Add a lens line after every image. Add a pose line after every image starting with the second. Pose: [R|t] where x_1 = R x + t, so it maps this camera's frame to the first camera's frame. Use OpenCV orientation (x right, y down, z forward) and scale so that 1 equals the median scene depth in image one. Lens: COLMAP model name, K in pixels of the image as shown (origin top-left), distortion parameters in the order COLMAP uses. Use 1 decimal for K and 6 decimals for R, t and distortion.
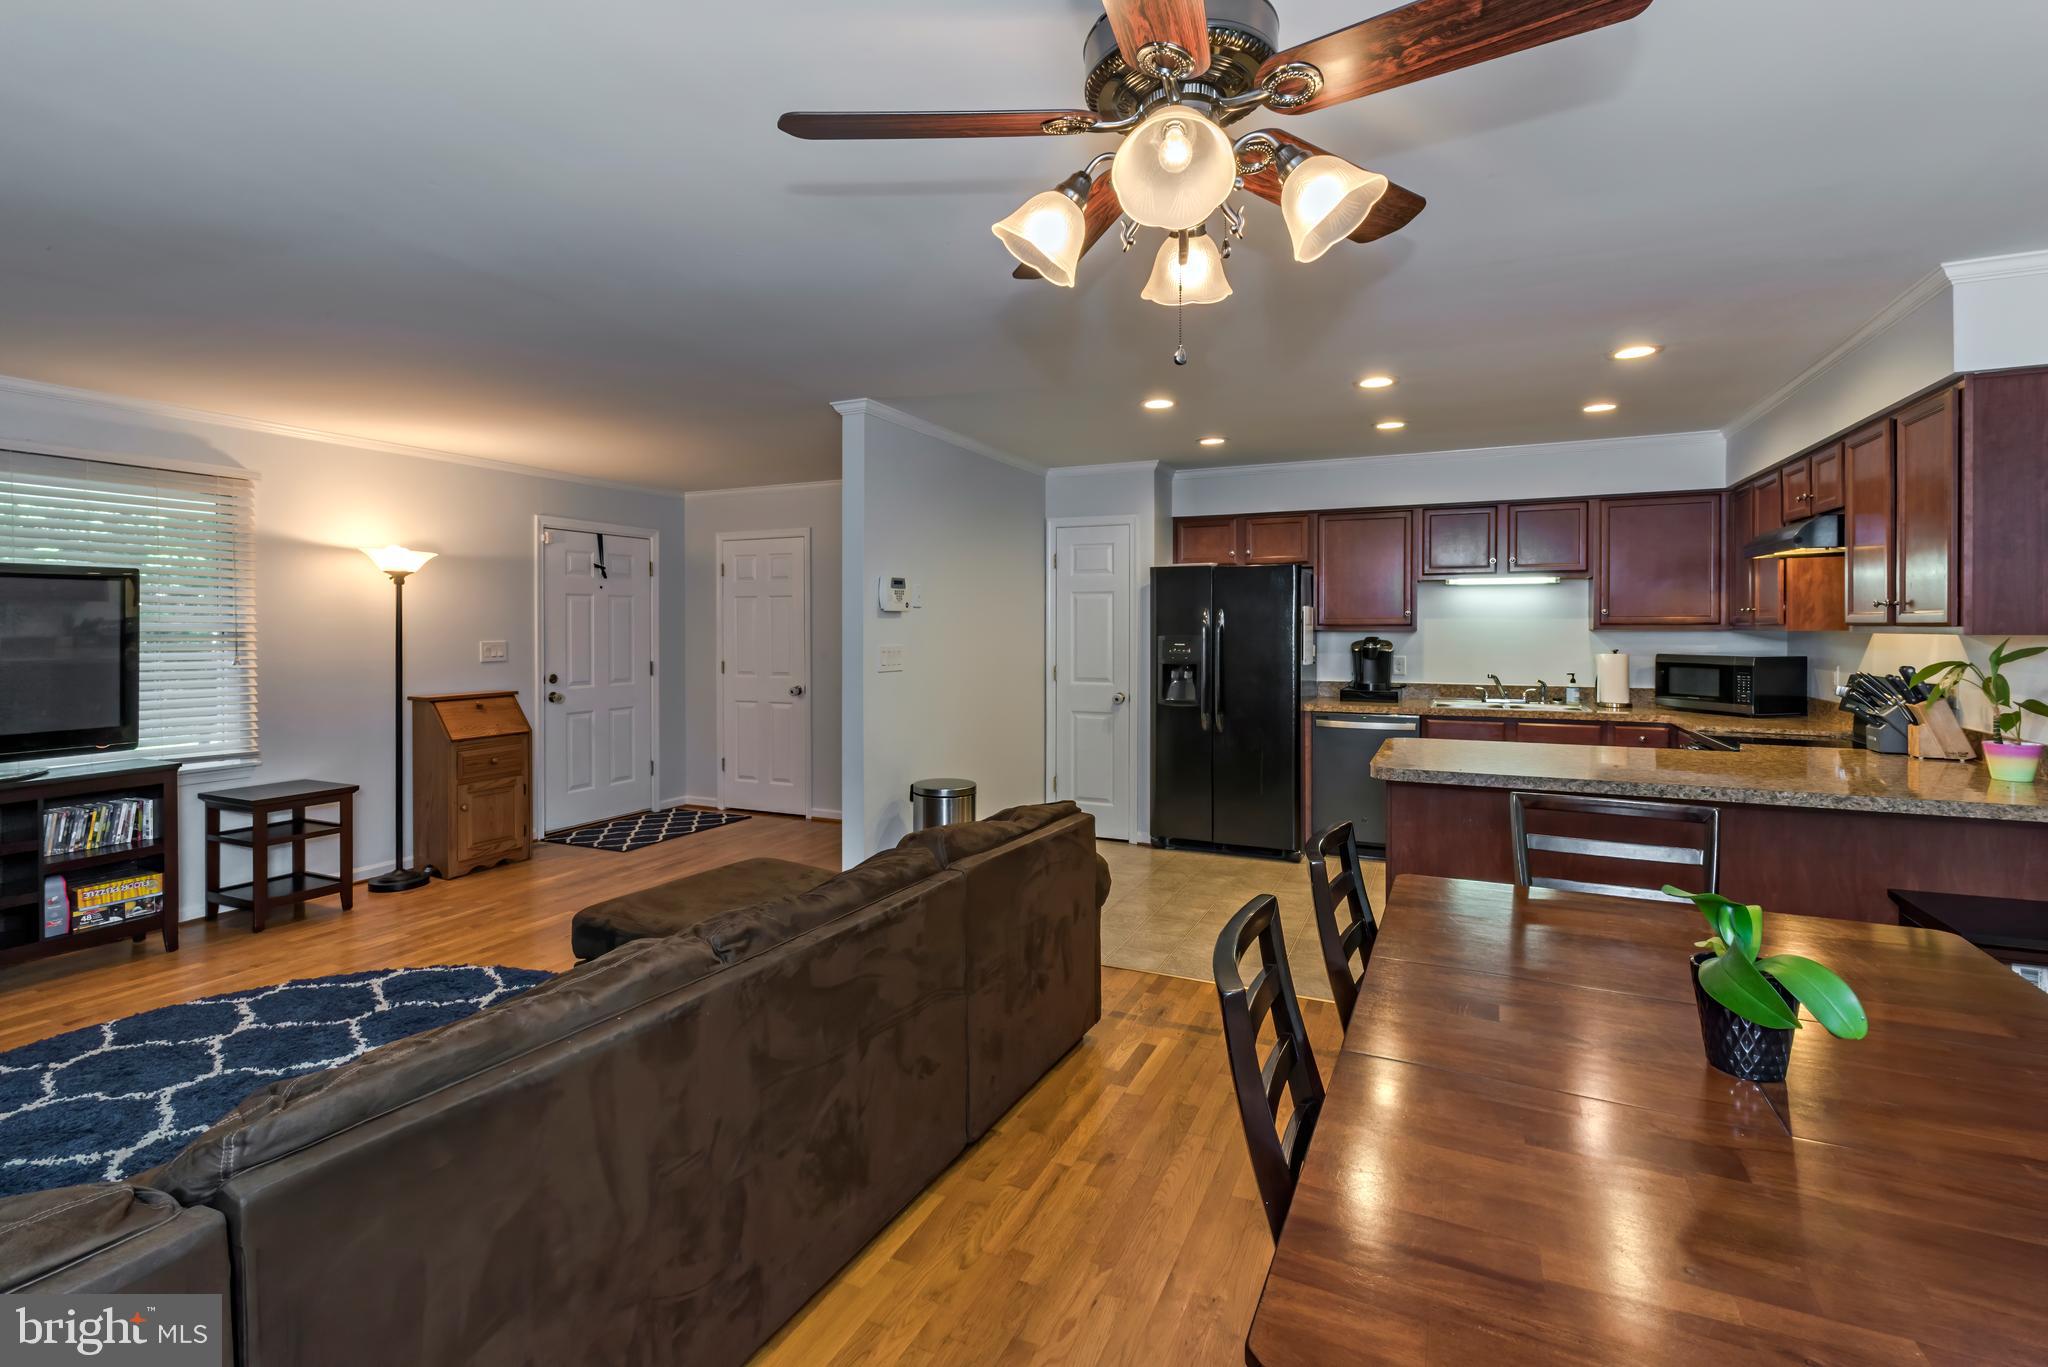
lens RADIAL K [[968.6, 0, 1033.2], [0, 968.6, 631.7], [0, 0, 1]] dist [0.000621, -0.001157]
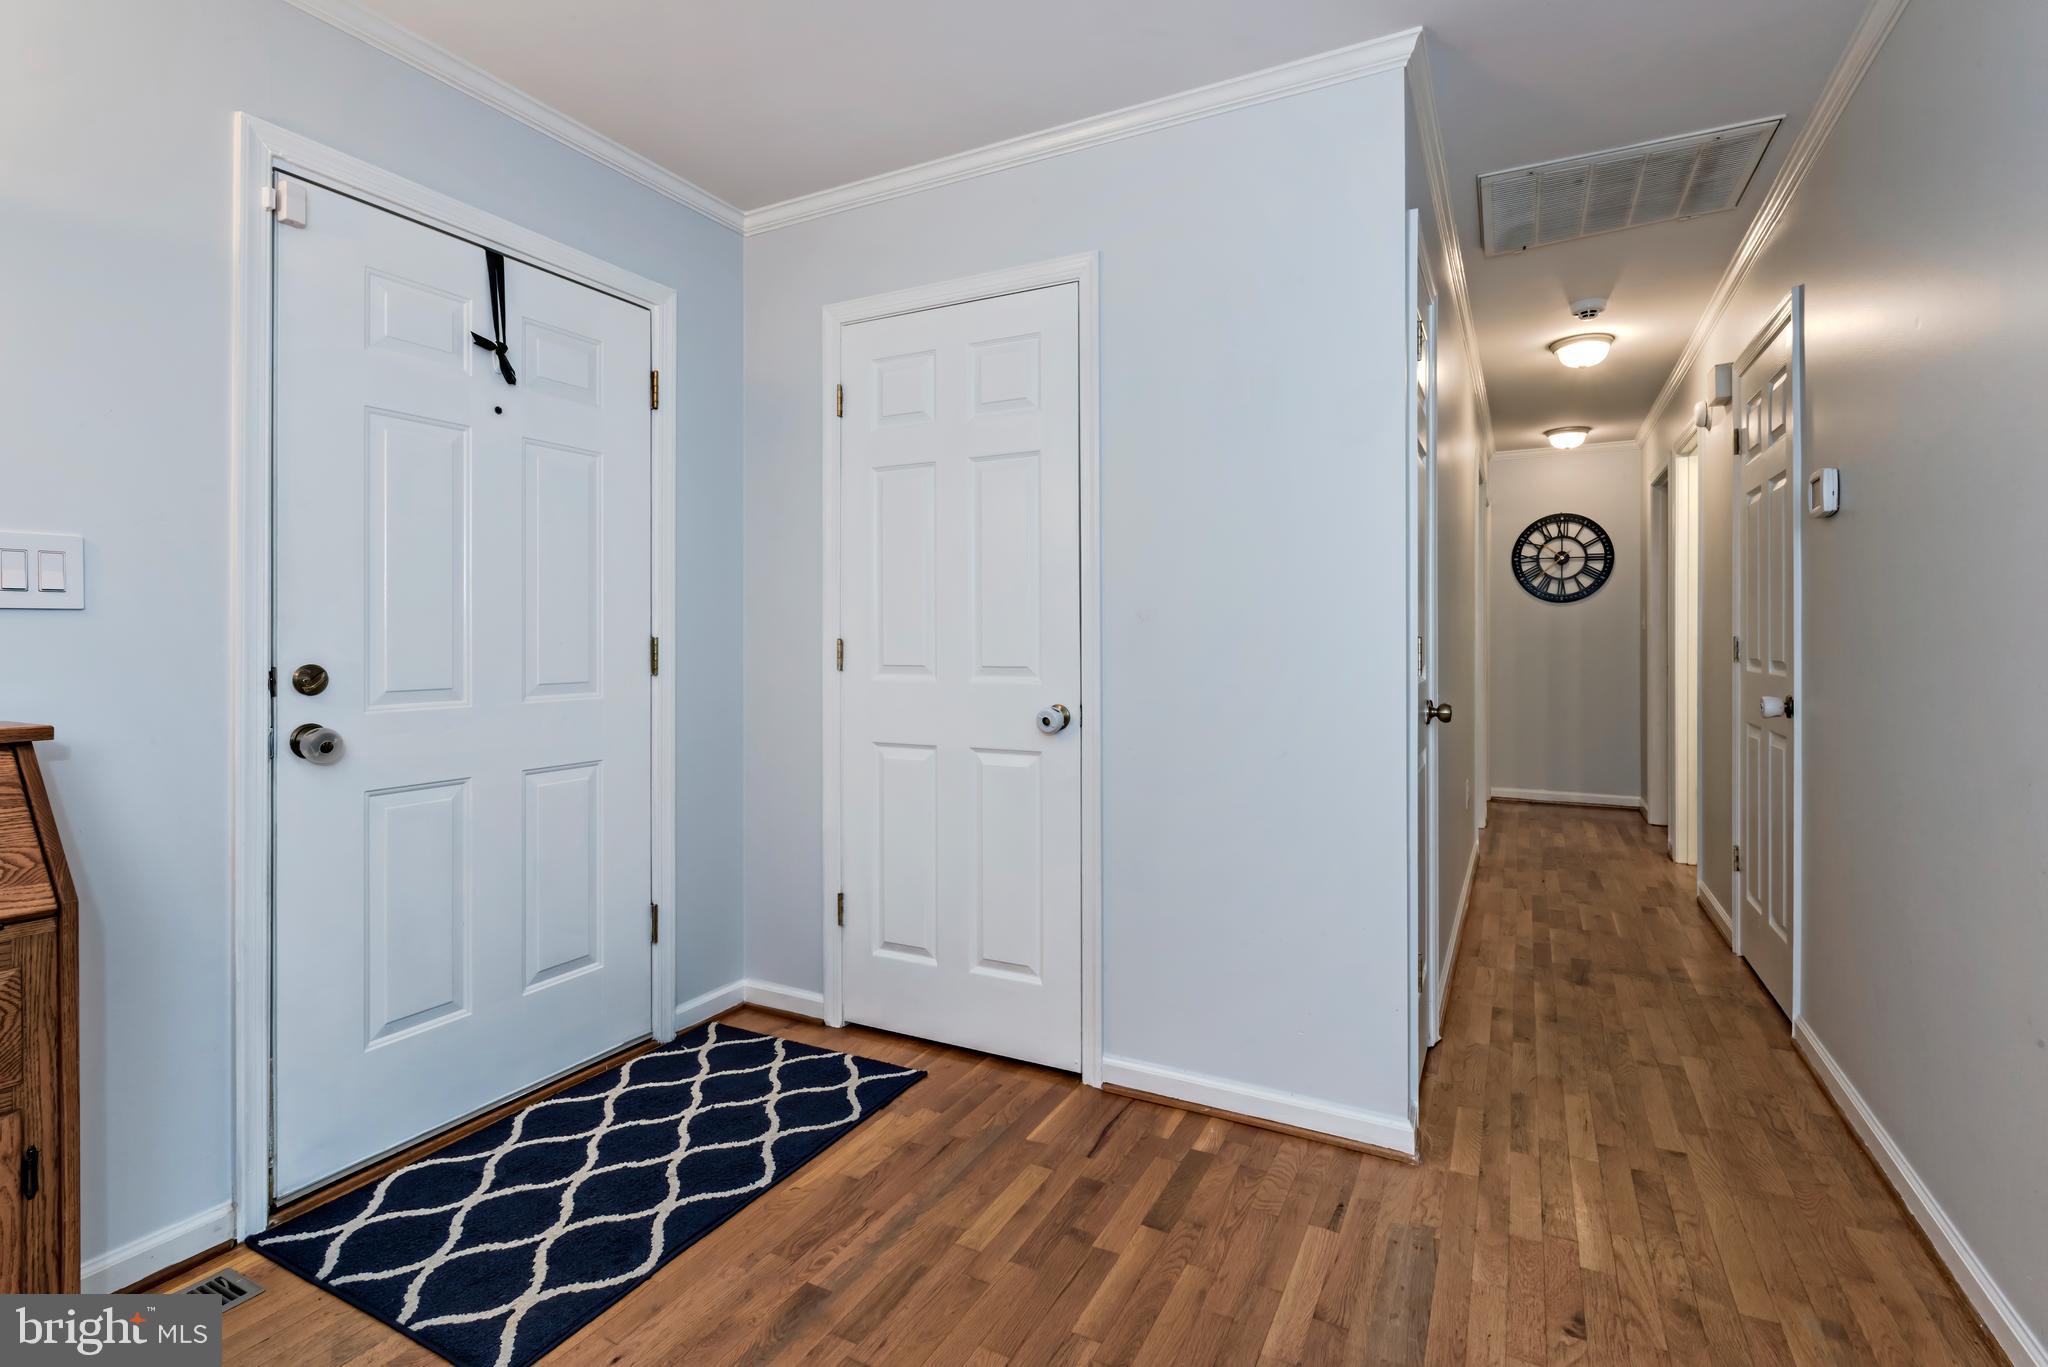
lens RADIAL K [[968.6, 0, 1048.4], [0, 968.6, 624.2], [0, 0, 1]] dist [0.000621, -0.001157]
pose [[0.999148, -0.002189, -0.041216, -0.352352], [0.001363, 0.999798, -0.020055, 0.052171], [0.041251, 0.019982, 0.998949, 0.982392]]
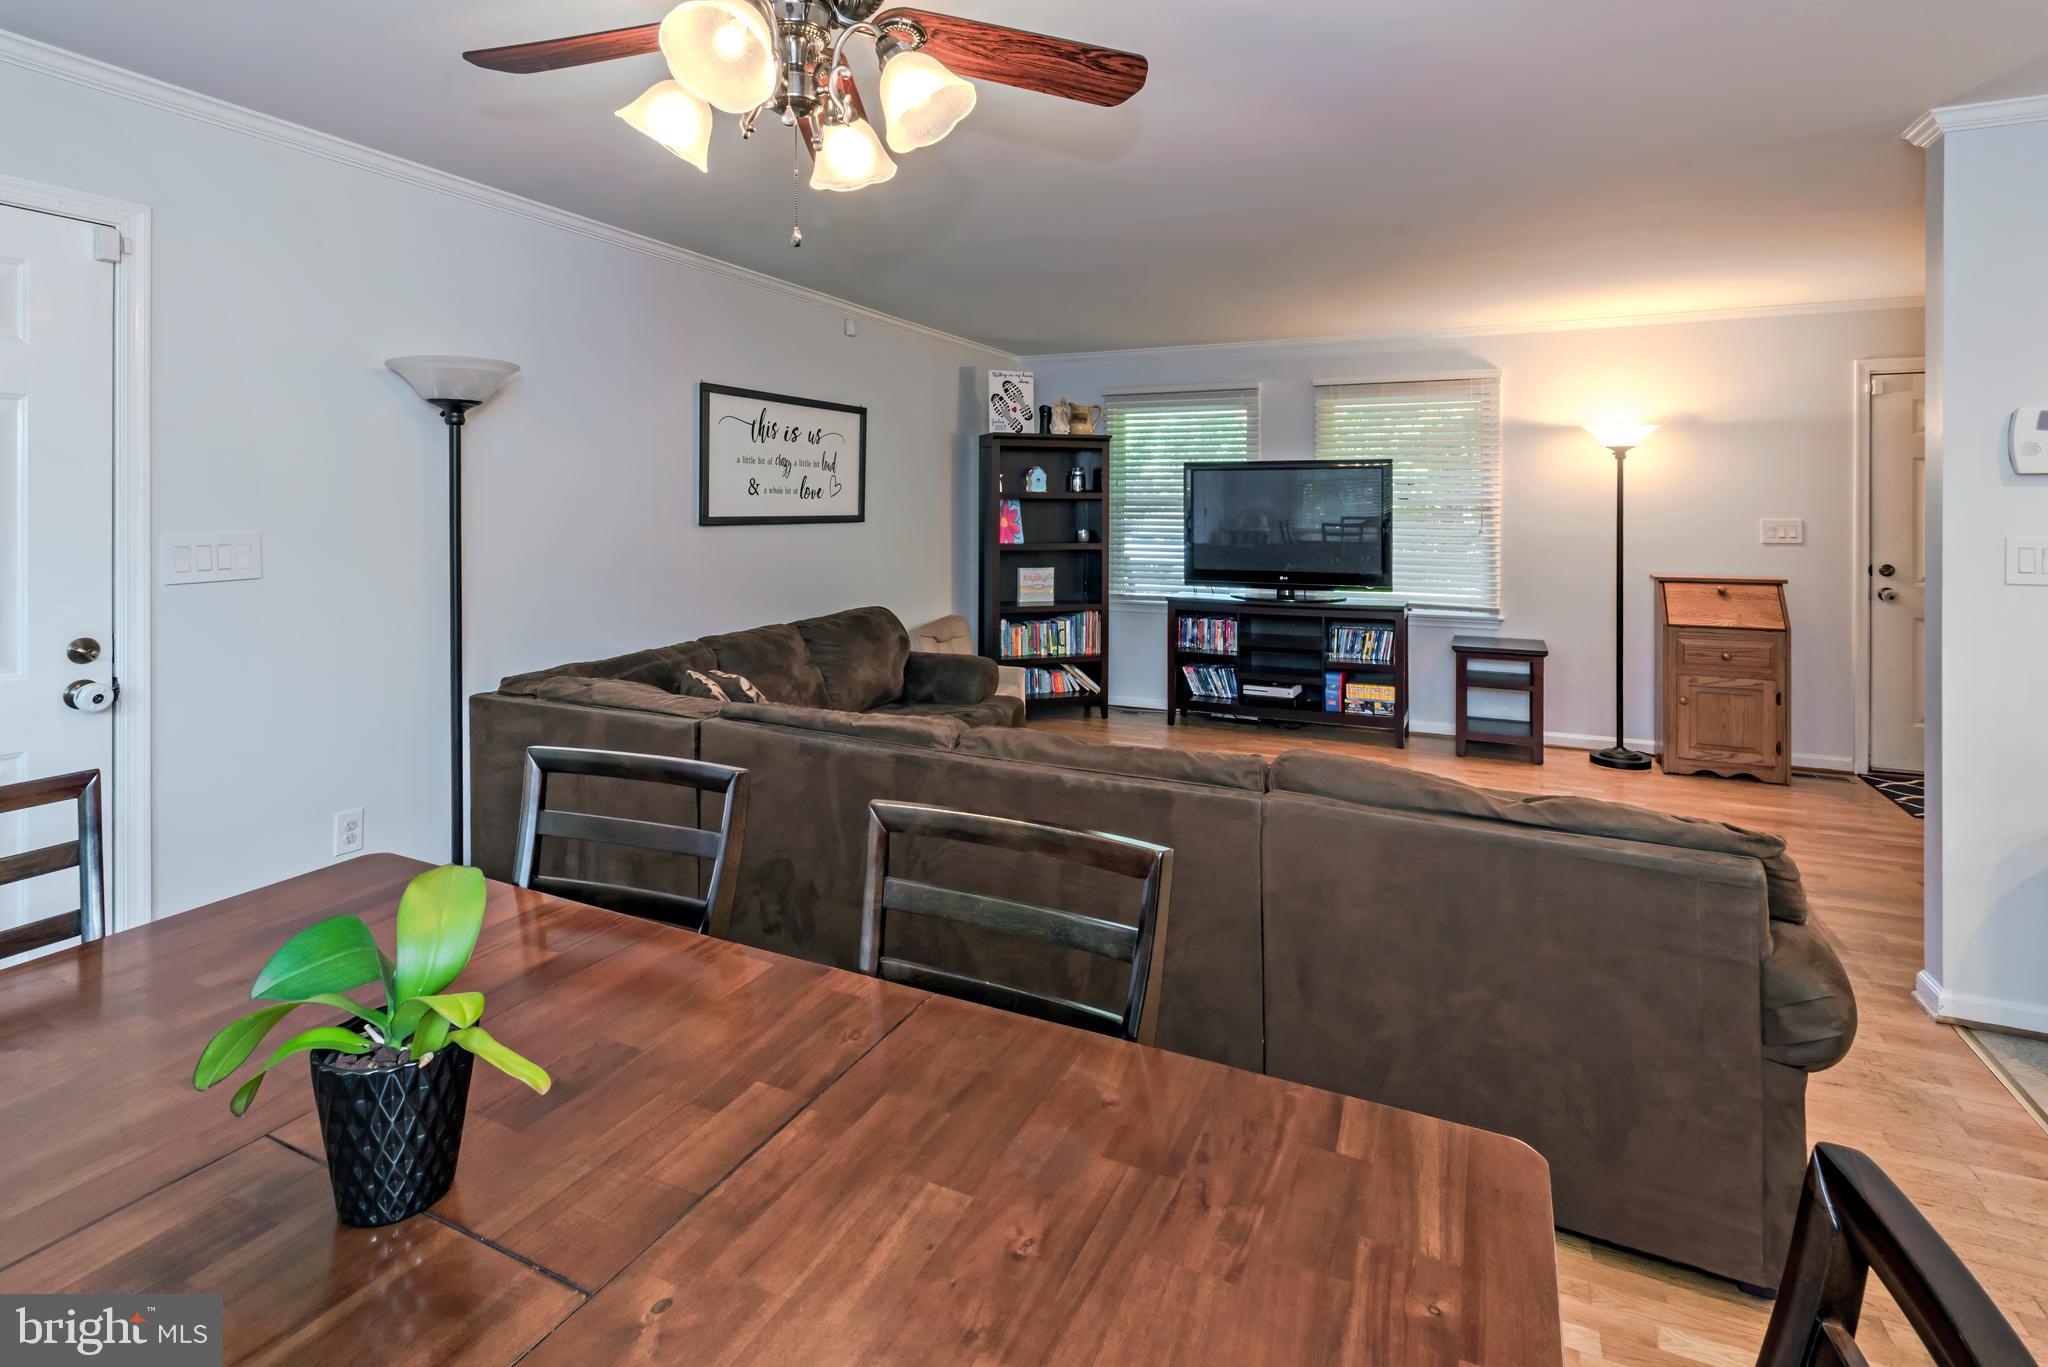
lens RADIAL K [[968.6, 0, 1034.2], [0, 968.6, 523.8], [0, 0, 1]] dist [0.000621, -0.001157]
pose [[-0.028947, 0.020095, -0.999379, 0.394288], [-0.006693, 0.999772, 0.020297, 0.001081], [0.999559, 0.007276, -0.028806, 0.485958]]
